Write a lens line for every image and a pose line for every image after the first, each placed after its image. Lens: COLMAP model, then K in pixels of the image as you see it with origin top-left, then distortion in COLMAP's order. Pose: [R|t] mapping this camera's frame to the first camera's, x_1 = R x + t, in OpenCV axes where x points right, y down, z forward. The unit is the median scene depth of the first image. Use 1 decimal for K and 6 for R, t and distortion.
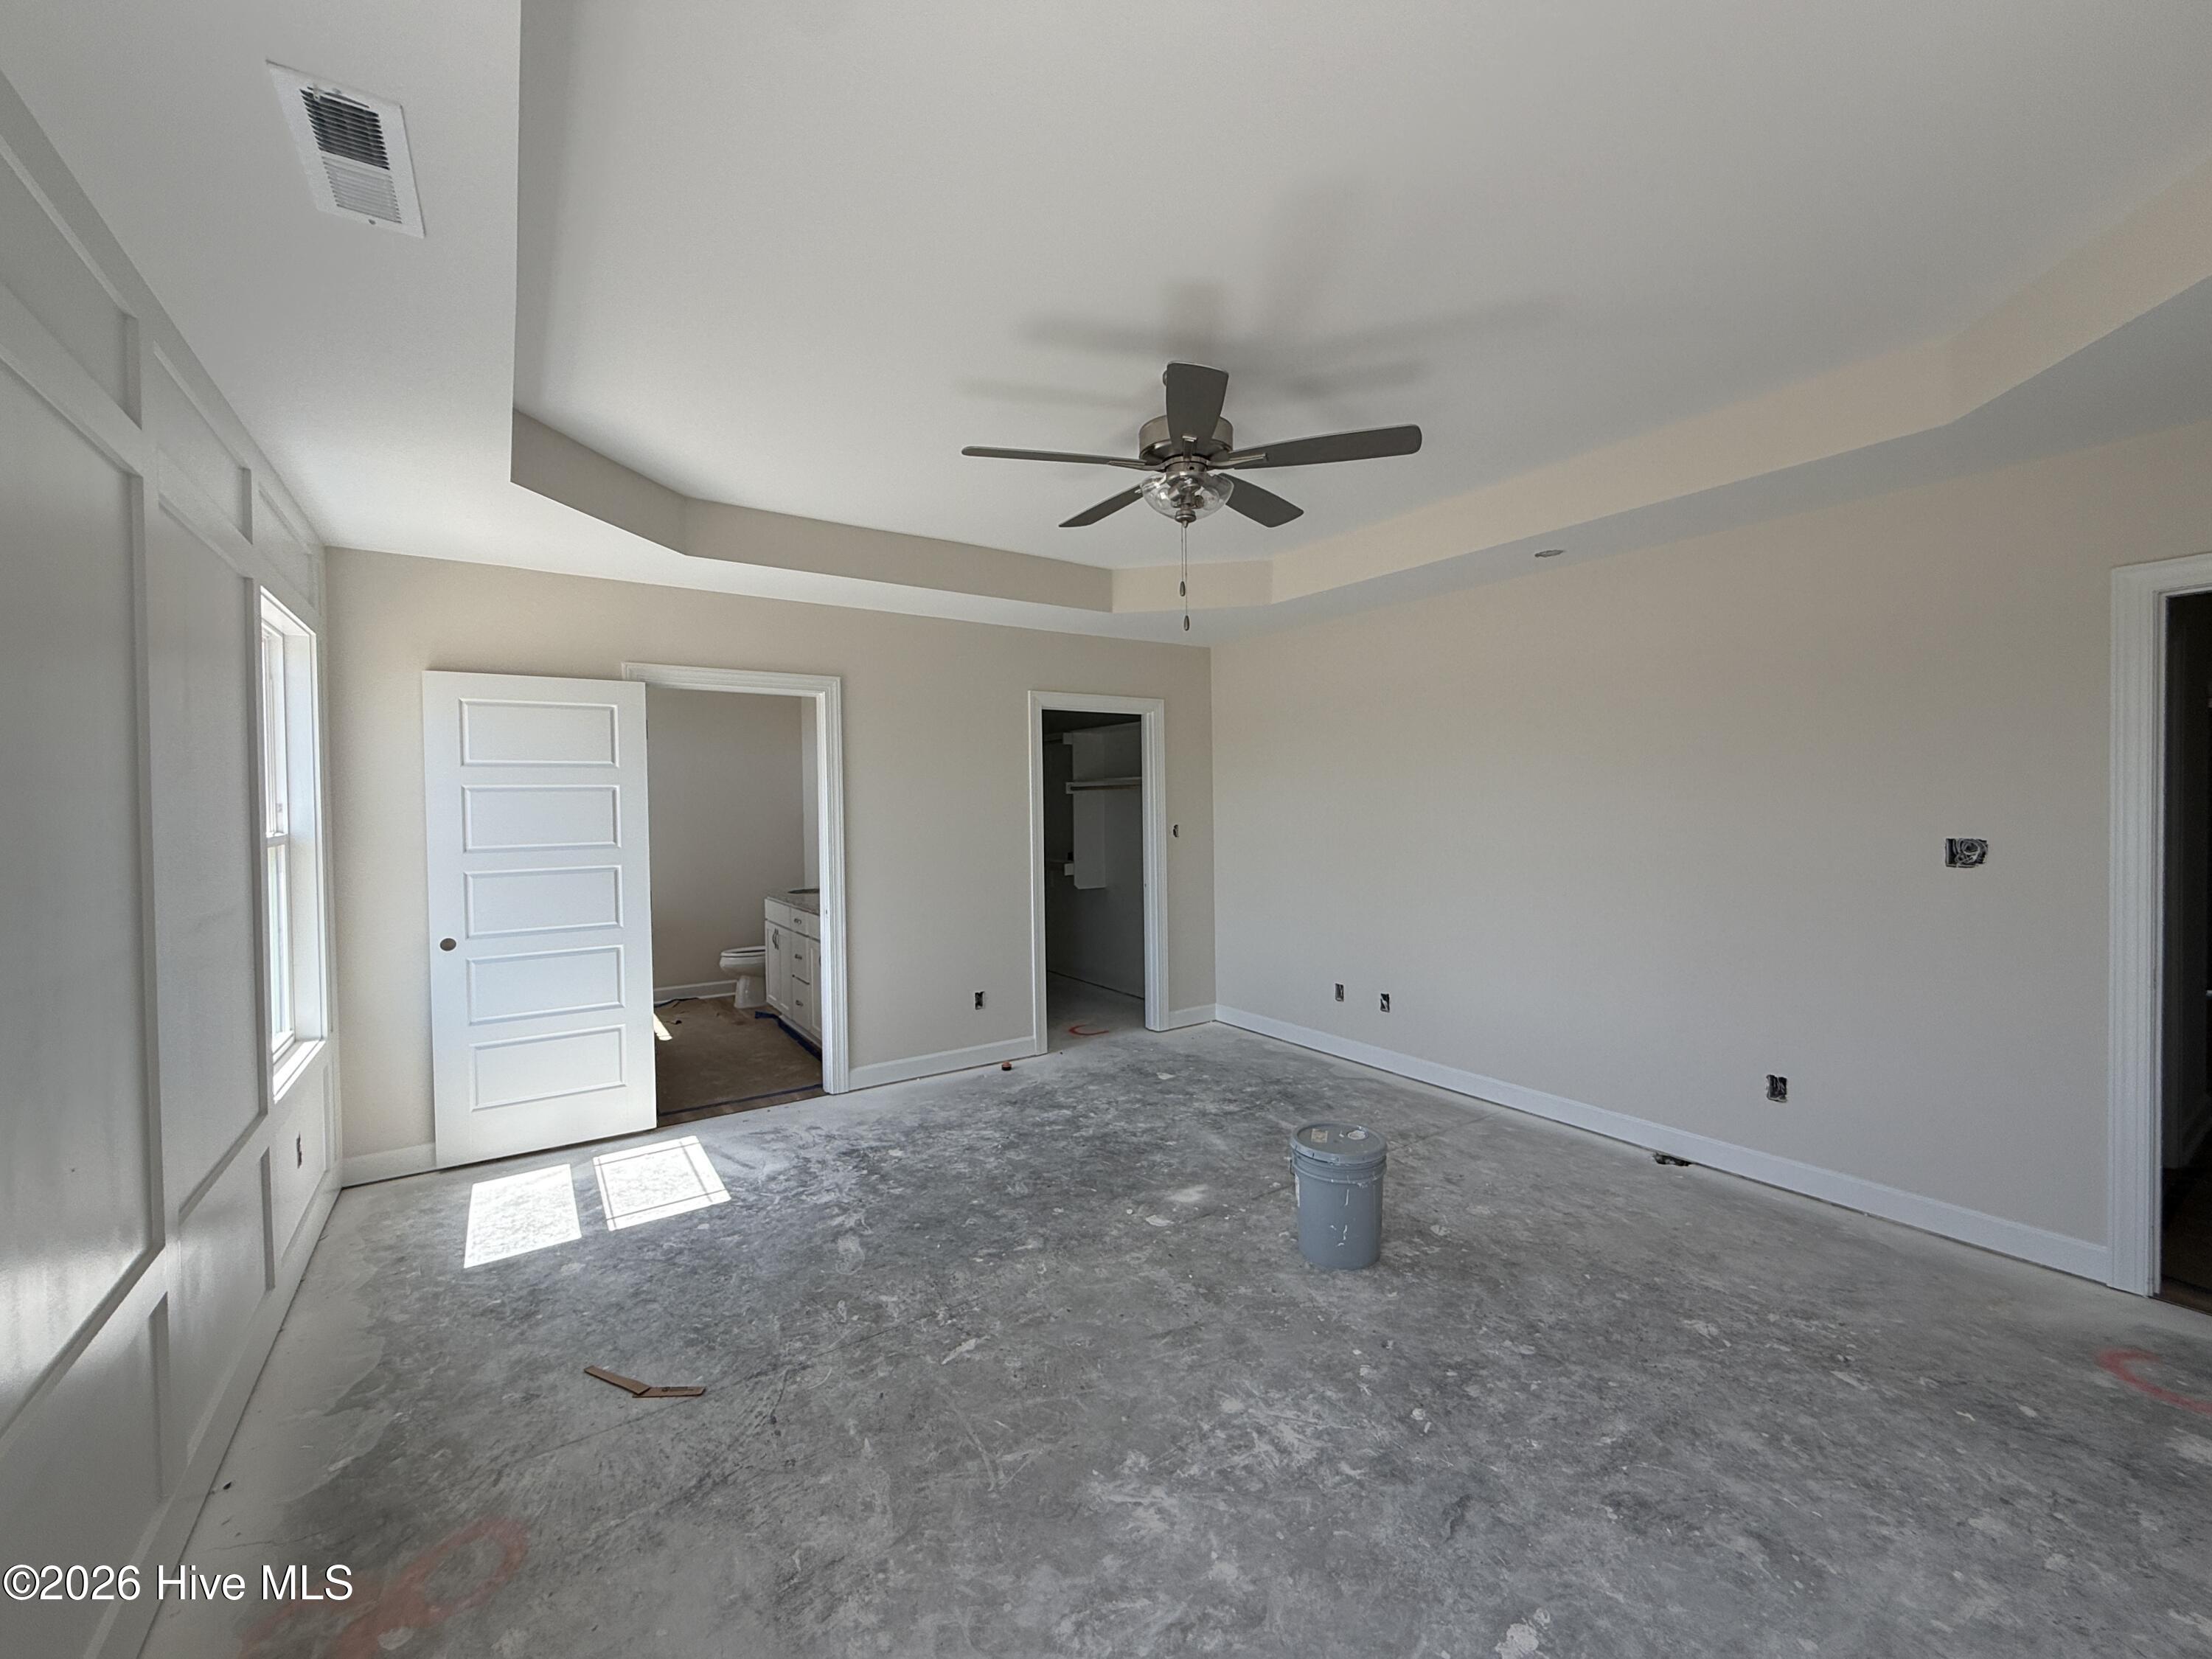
lens RADIAL K [[885.9, 0, 1102.7], [0, 885.9, 818.2], [0, 0, 1]] dist [-0.000022, -0.000139]
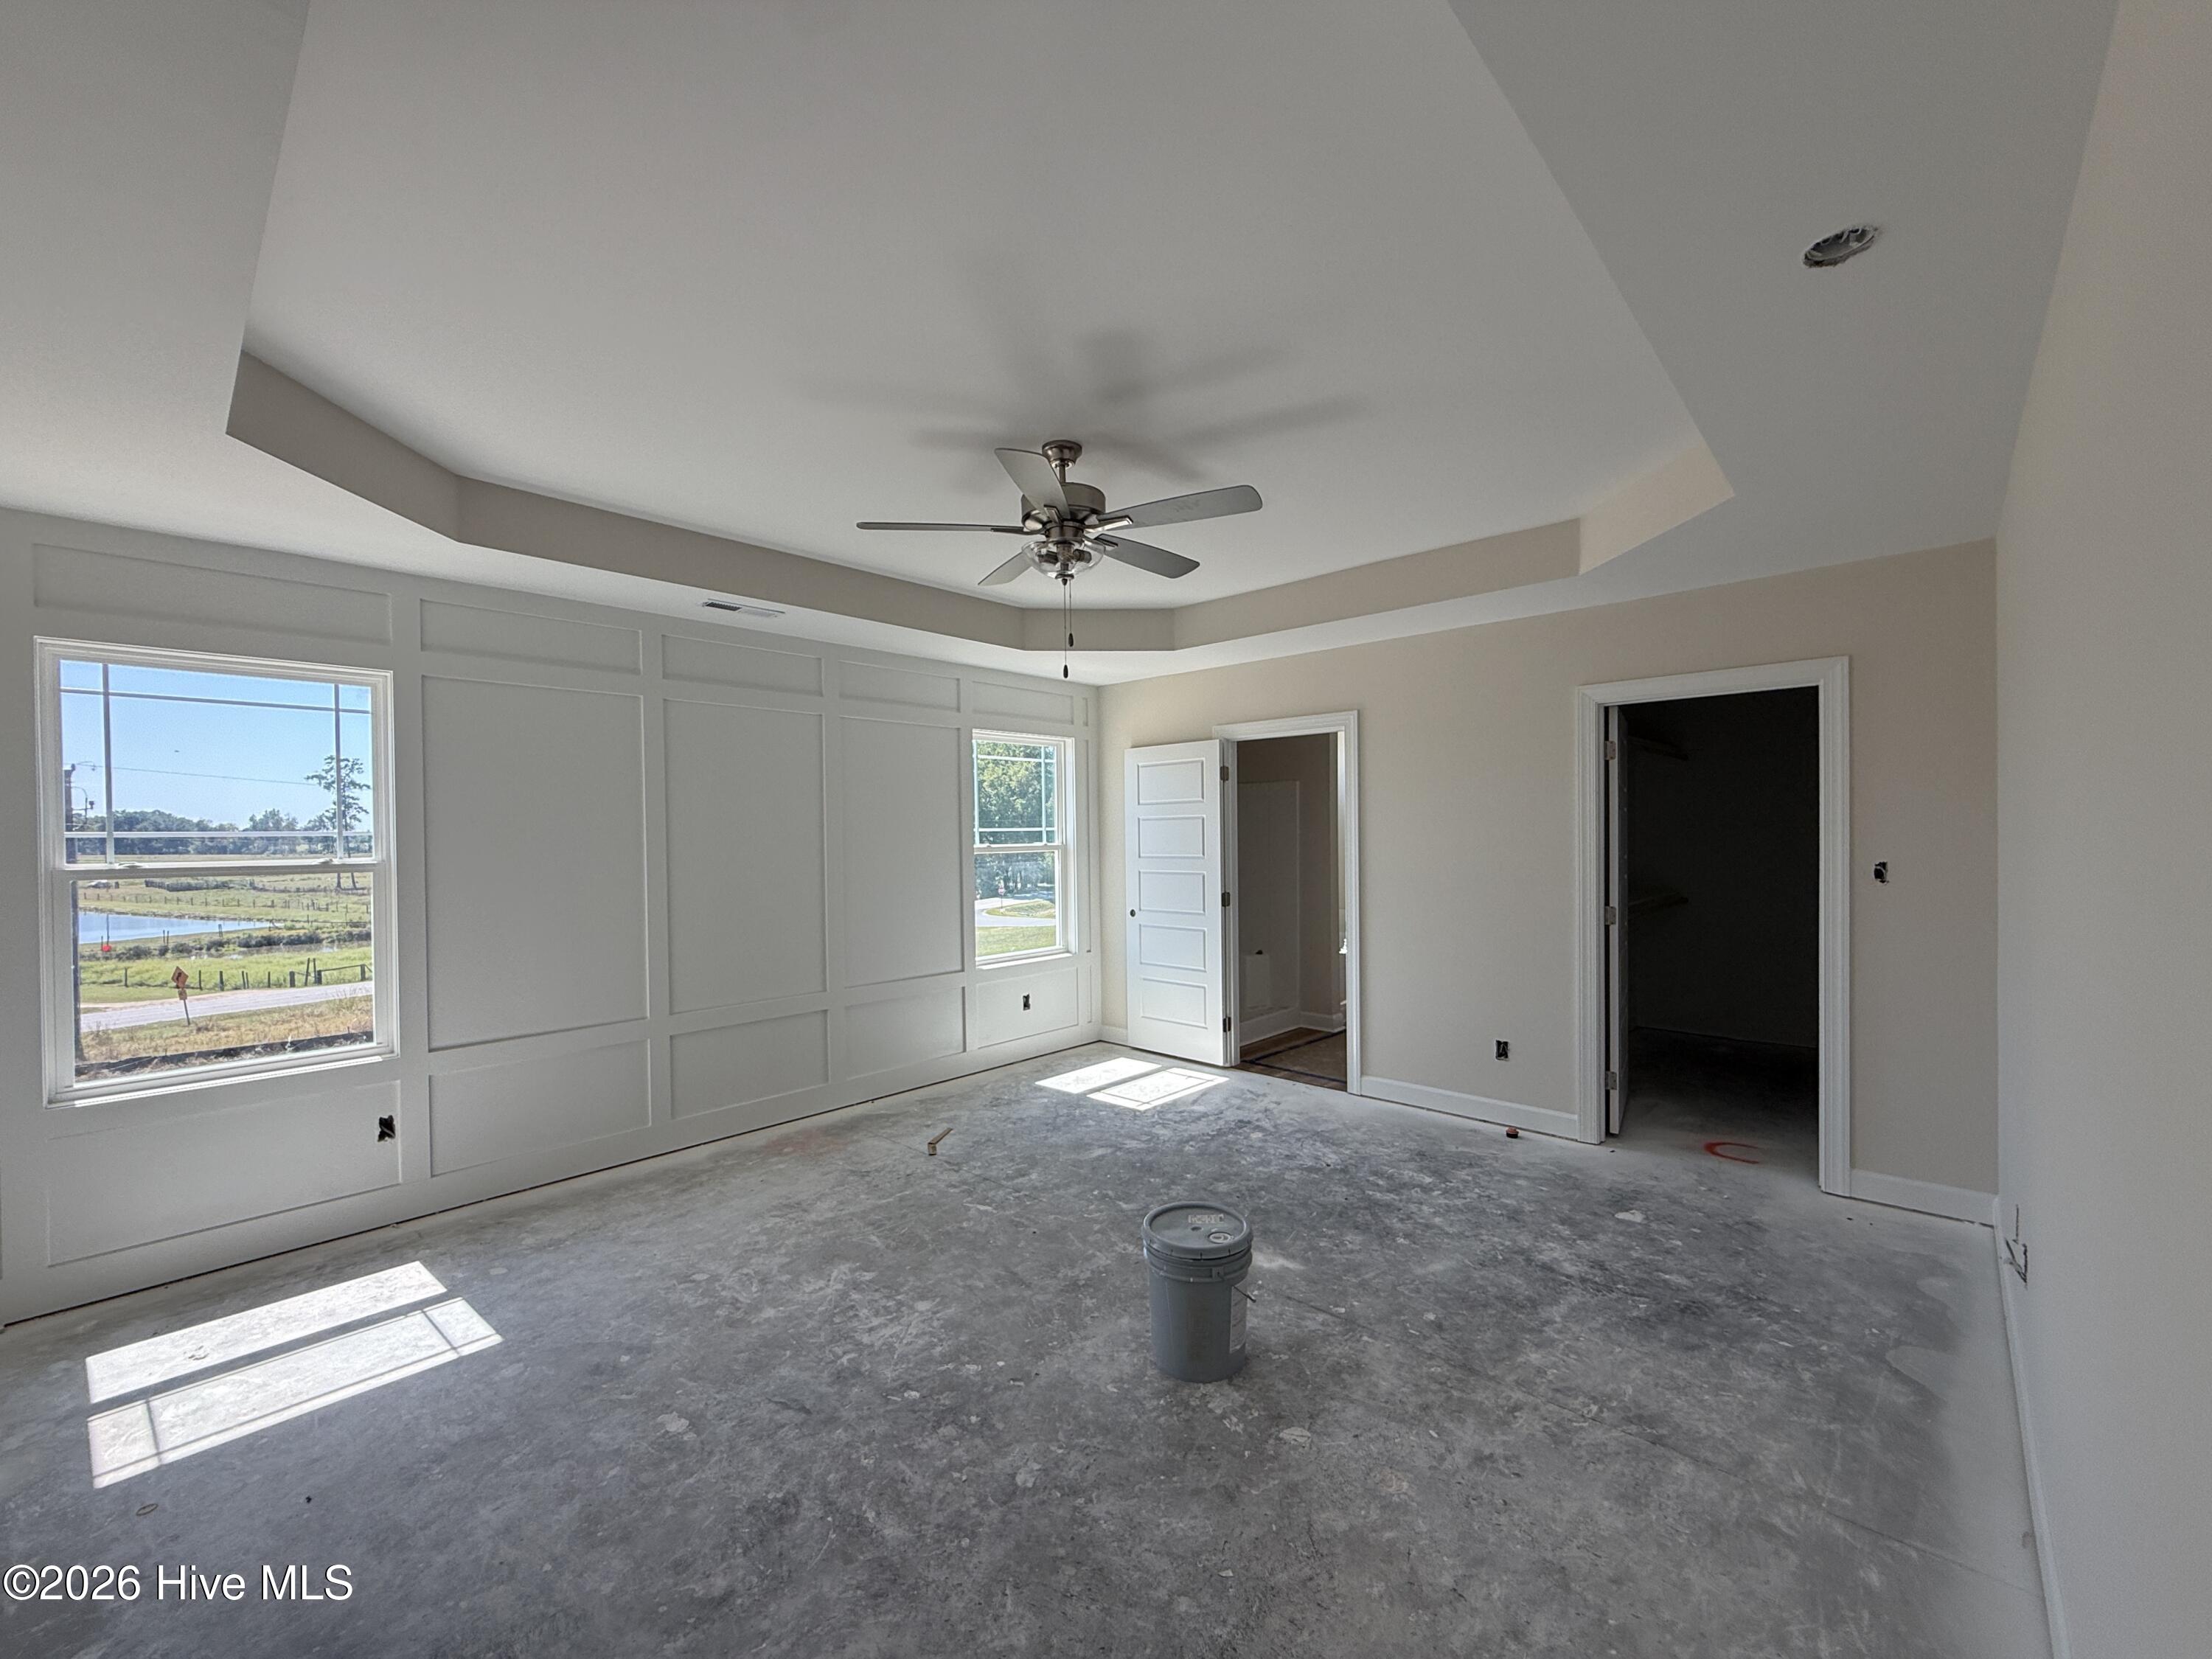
lens RADIAL K [[882.0, 0, 1114.2], [0, 882.0, 843.2], [0, 0, 1]] dist [0.000425, -0.000118]
pose [[0.236916, 0.020664, -0.971310, 0.866558], [-0.008713, 0.999779, 0.019145, -0.019953], [0.971491, 0.003927, 0.237044, 0.581104]]
